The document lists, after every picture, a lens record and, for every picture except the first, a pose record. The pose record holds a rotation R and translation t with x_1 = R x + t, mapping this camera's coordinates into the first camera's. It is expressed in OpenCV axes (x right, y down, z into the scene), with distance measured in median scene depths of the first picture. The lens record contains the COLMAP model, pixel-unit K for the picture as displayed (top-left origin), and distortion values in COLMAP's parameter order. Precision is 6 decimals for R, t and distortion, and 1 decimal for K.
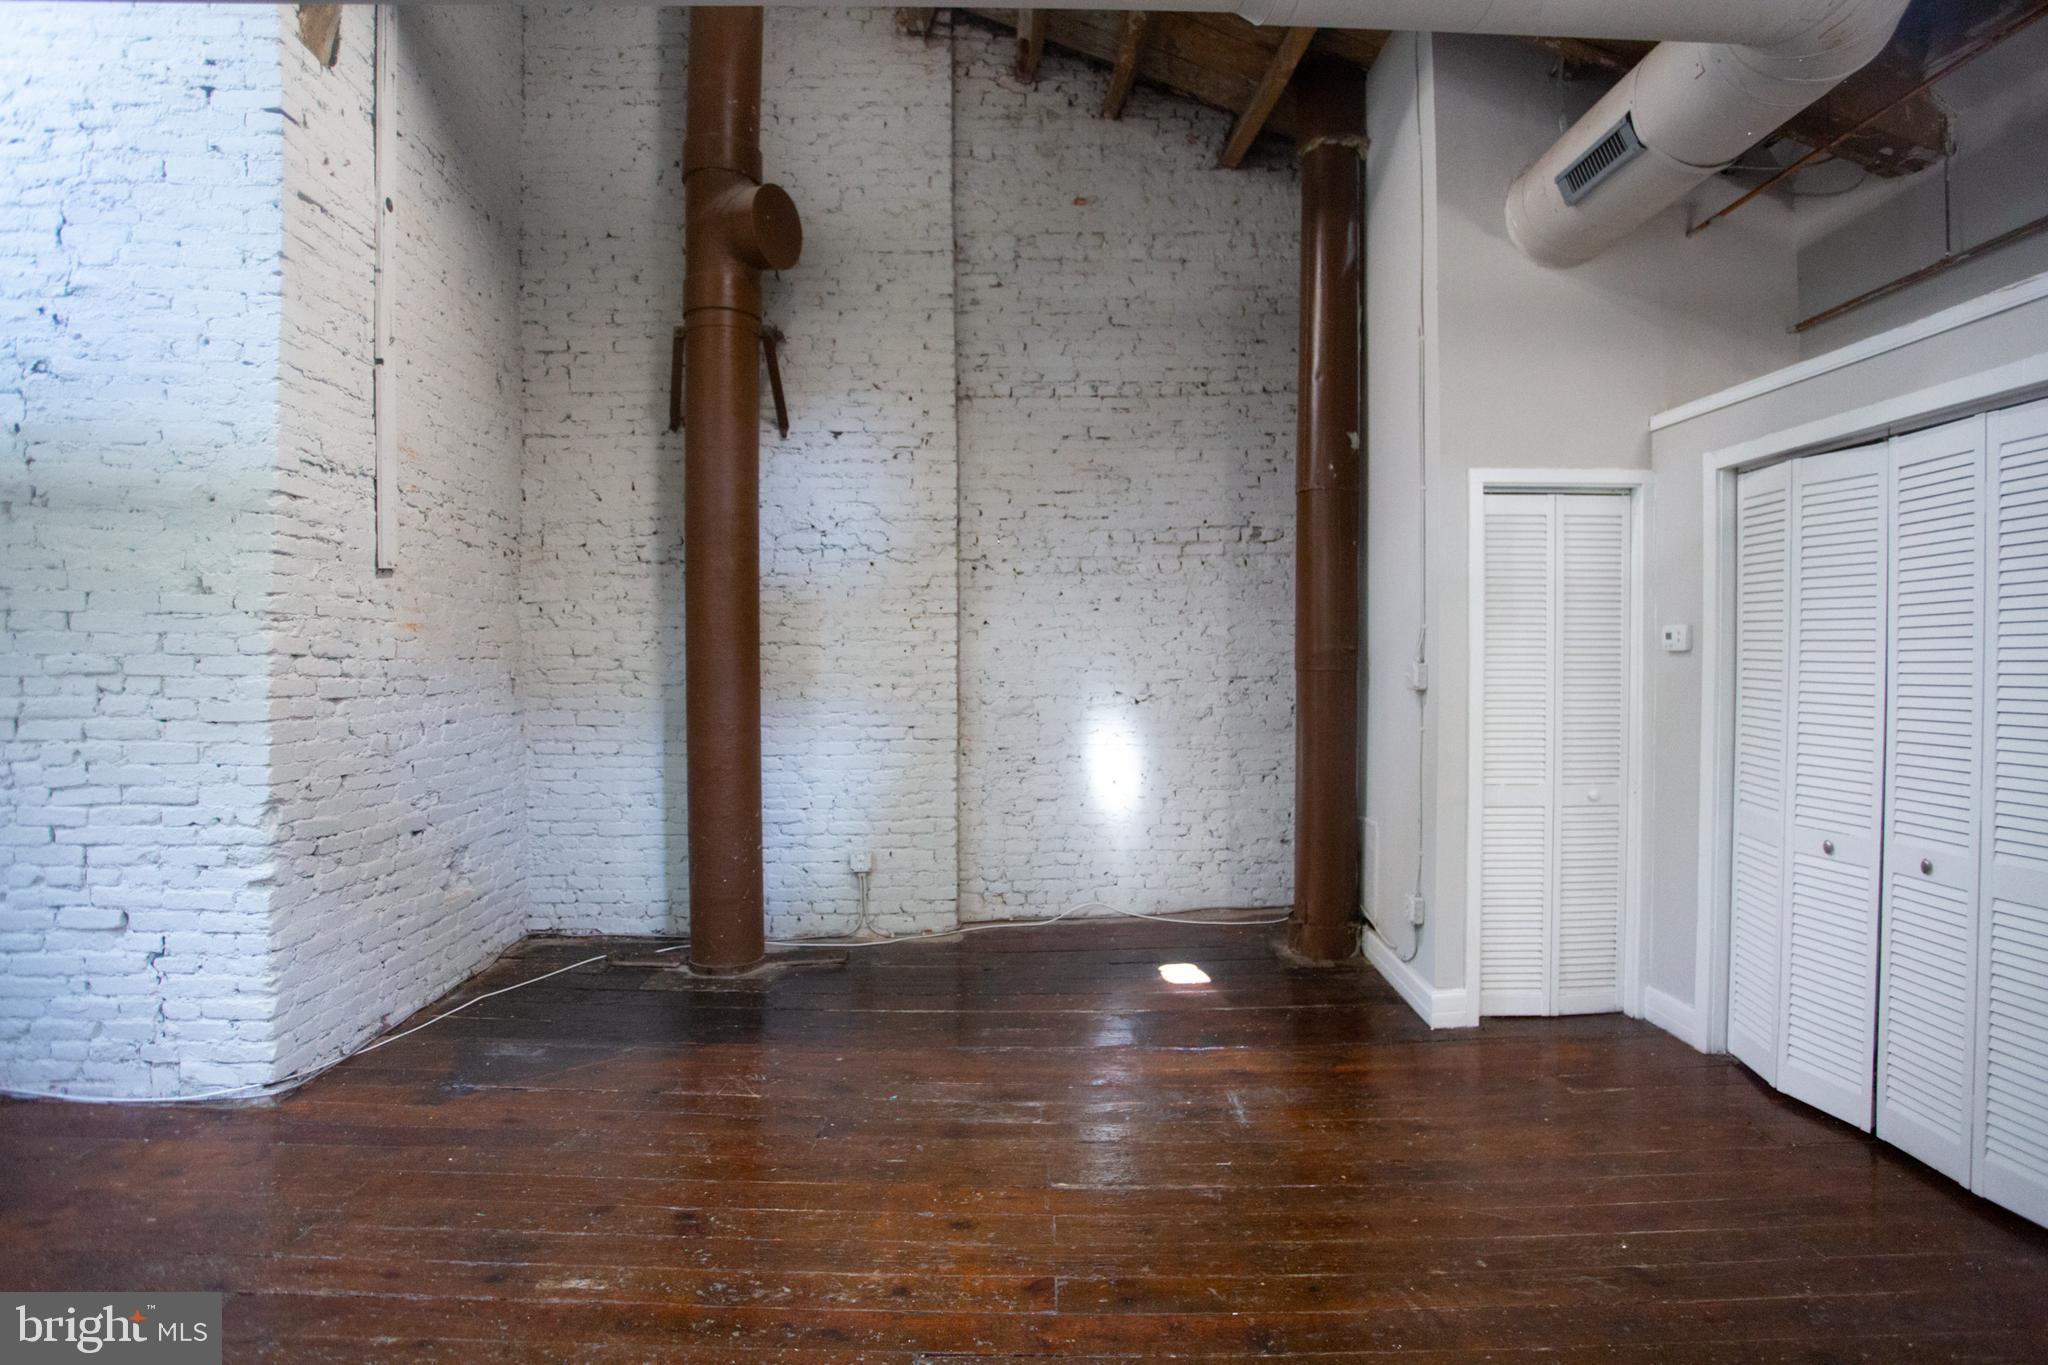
lens RADIAL K [[1012.4, 0, 1050.8], [0, 1012.4, 672.0], [0, 0, 1]] dist [-0.066371, 0.024454]
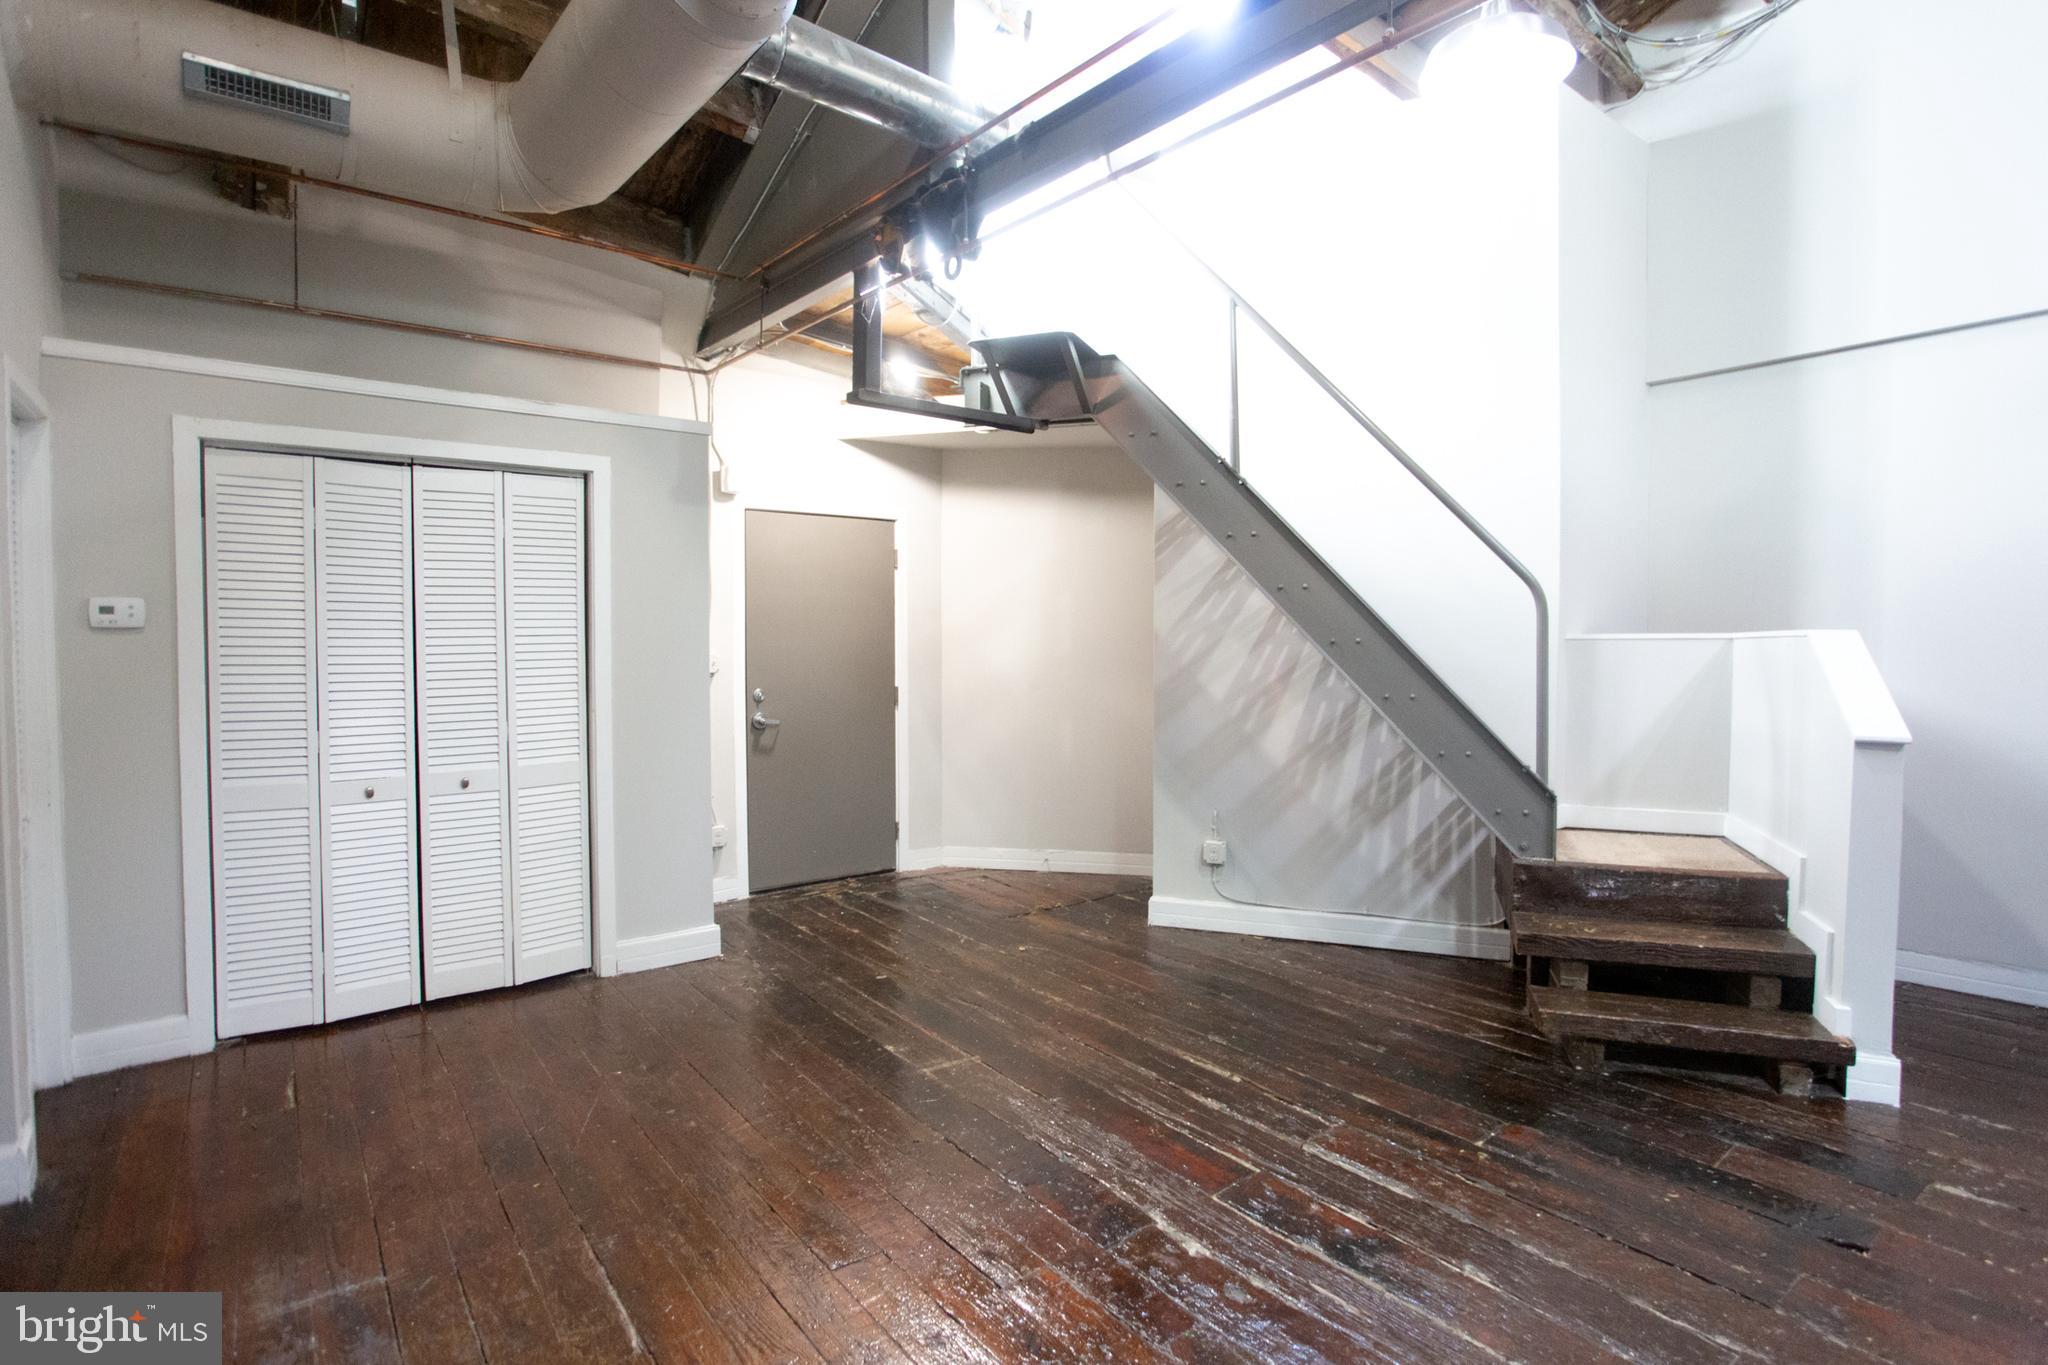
lens RADIAL K [[1033.8, 0, 1056.3], [0, 1033.8, 661.8], [0, 0, 1]] dist [-0.045325, 0.027043]
pose [[-0.605401, -0.019518, 0.795682, -0.554165], [0.015943, 0.999201, 0.036641, -0.010426], [-0.795761, 0.034868, -0.604606, 0.851002]]
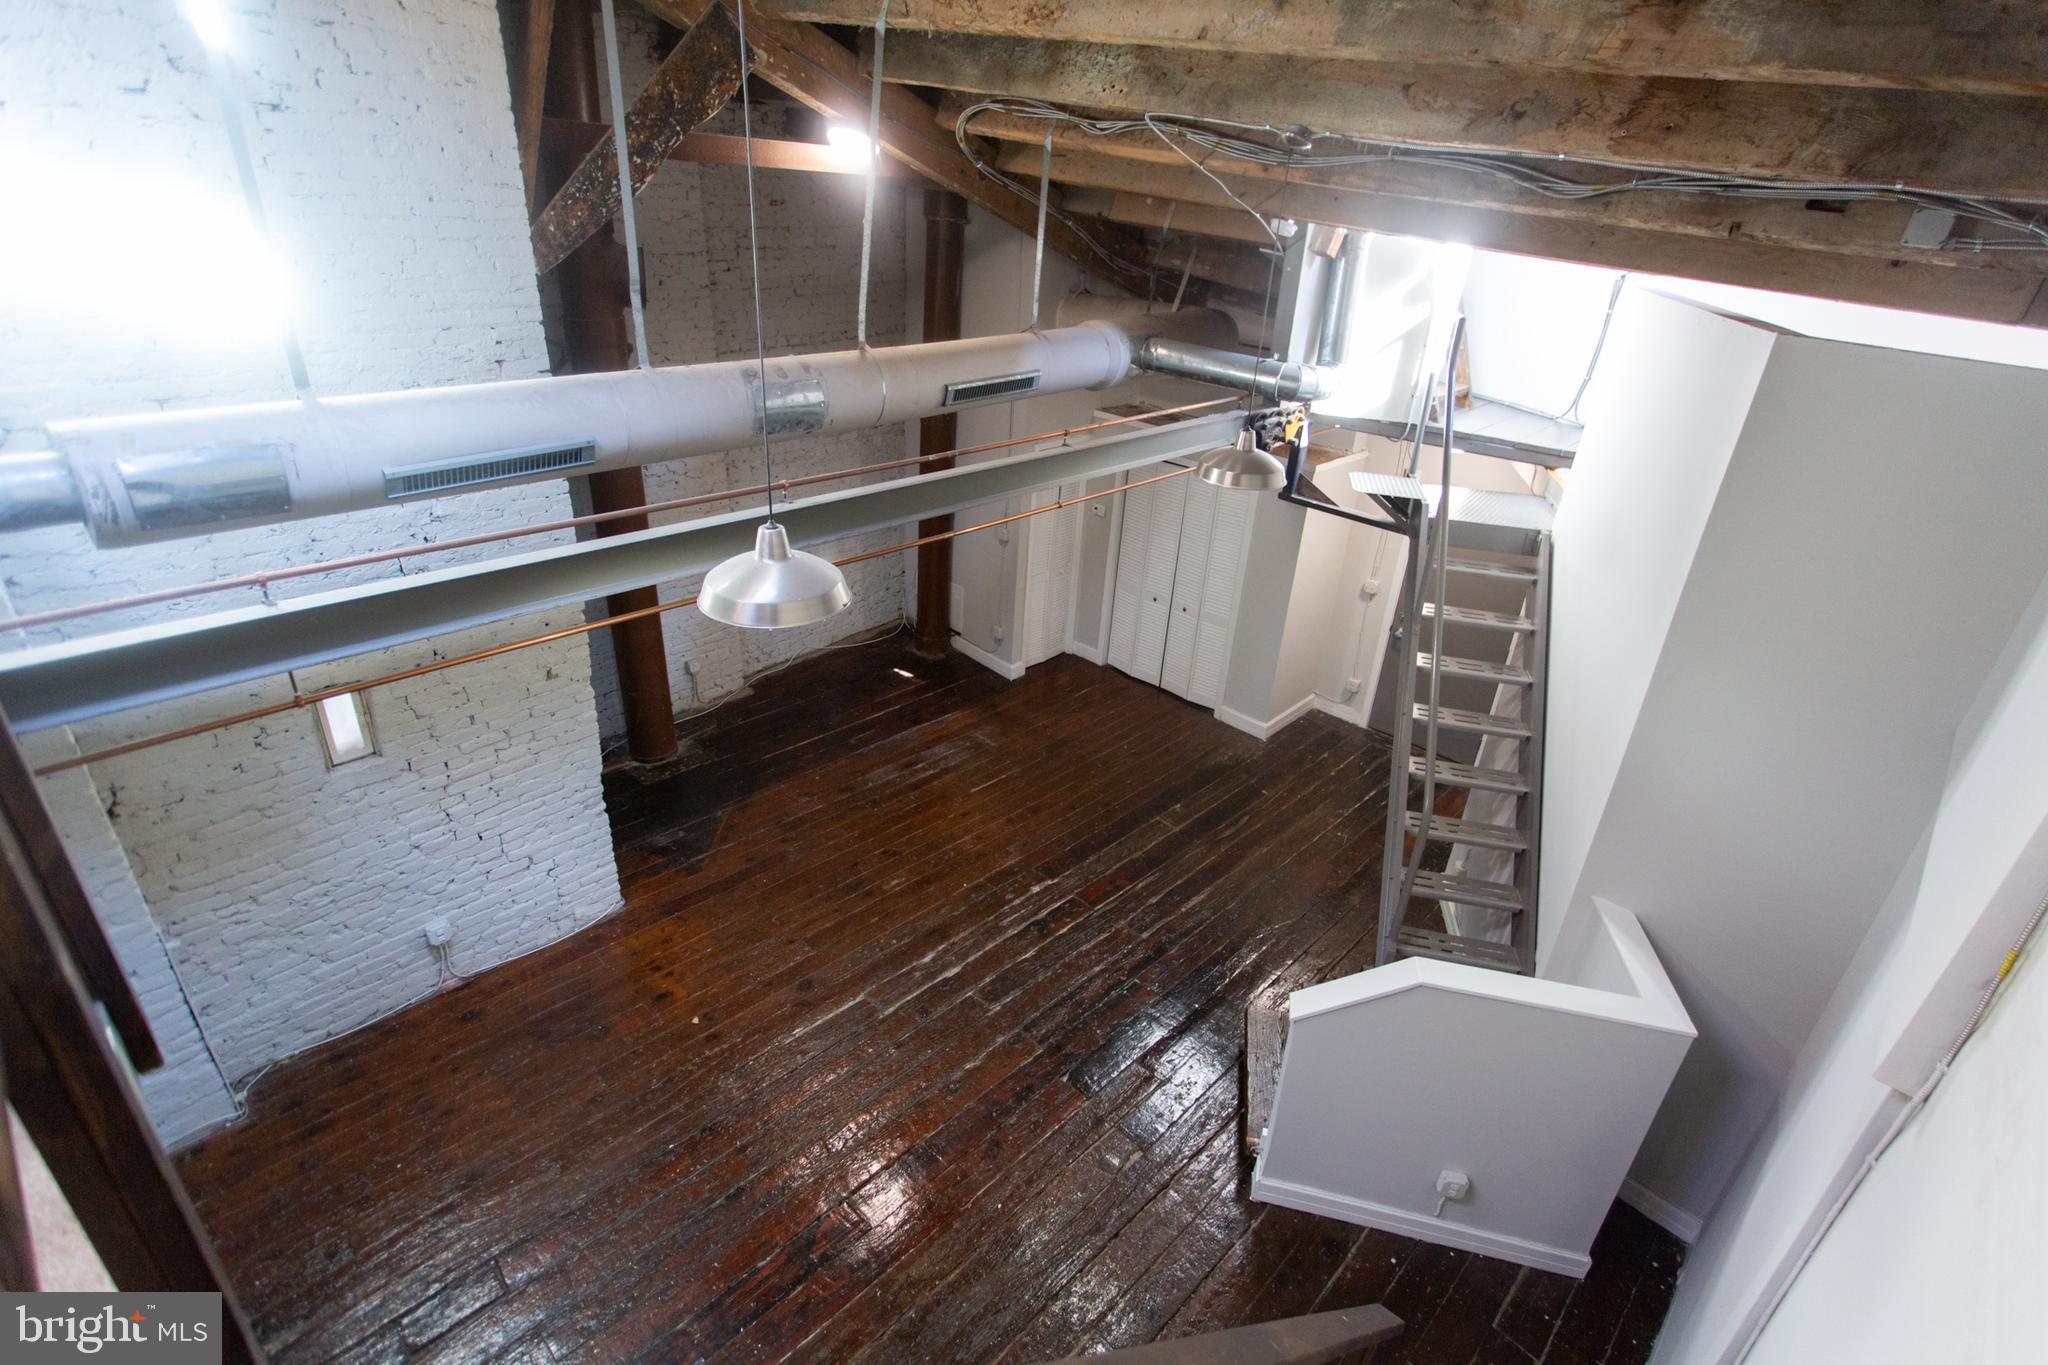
lens RADIAL K [[985.2, 0, 1041.5], [0, 985.2, 671.0], [0, 0, 1]] dist [-0.001107, -0.000857]
pose [[0.700388, -0.276928, 0.657851, -1.110921], [-0.054788, 0.898089, 0.436389, -0.694729], [-0.711657, -0.341684, 0.613838, -0.488251]]
